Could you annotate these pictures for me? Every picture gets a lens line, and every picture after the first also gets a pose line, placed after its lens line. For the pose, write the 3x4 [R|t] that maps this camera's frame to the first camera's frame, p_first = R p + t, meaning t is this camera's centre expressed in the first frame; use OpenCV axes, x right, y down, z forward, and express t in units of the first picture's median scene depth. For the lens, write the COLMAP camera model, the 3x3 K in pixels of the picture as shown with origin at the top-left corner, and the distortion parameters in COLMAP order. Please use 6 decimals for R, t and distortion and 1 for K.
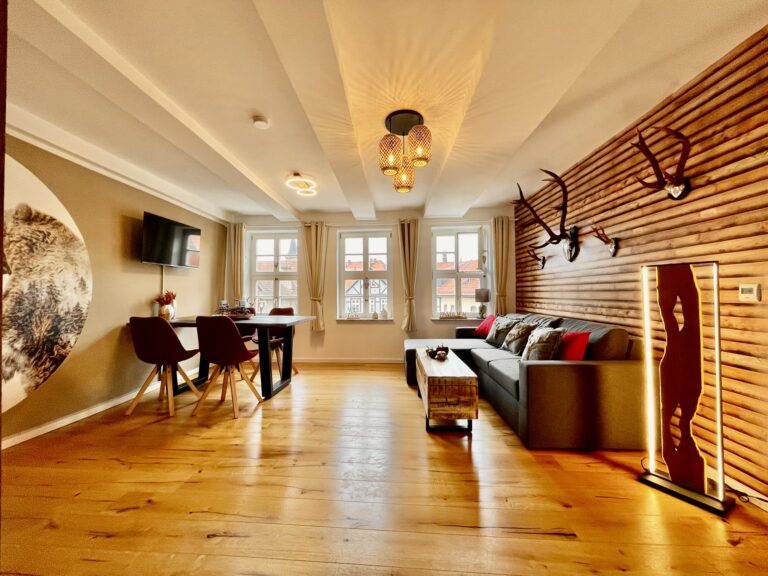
lens RADIAL K [[310.9, 0, 379.4], [0, 310.9, 288.8], [0, 0, 1]] dist [-0.000855, 0.000270]
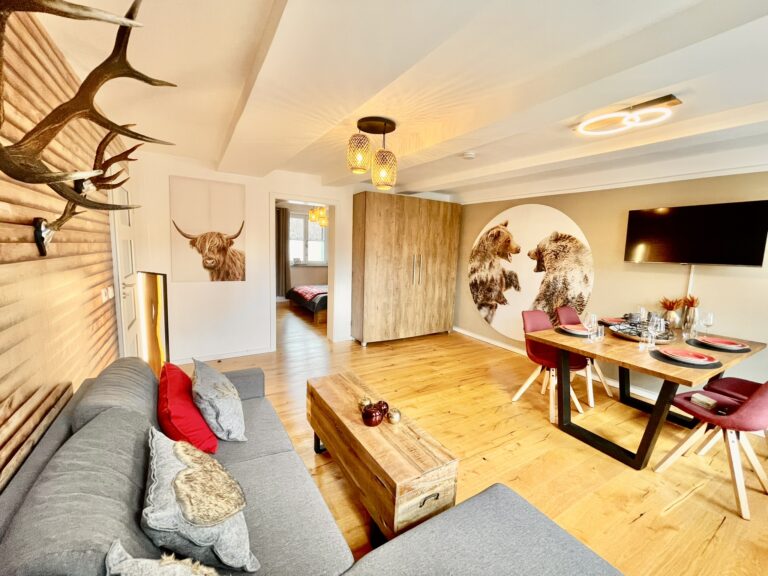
lens RADIAL K [[310.9, 0, 382.3], [0, 310.9, 286.6], [0, 0, 1]] dist [-0.000855, 0.000270]
pose [[-0.824260, 0.042742, -0.564596, 0.593998], [-0.024354, 0.993548, 0.110771, -0.120283], [0.565688, 0.105054, -0.817900, 1.717021]]
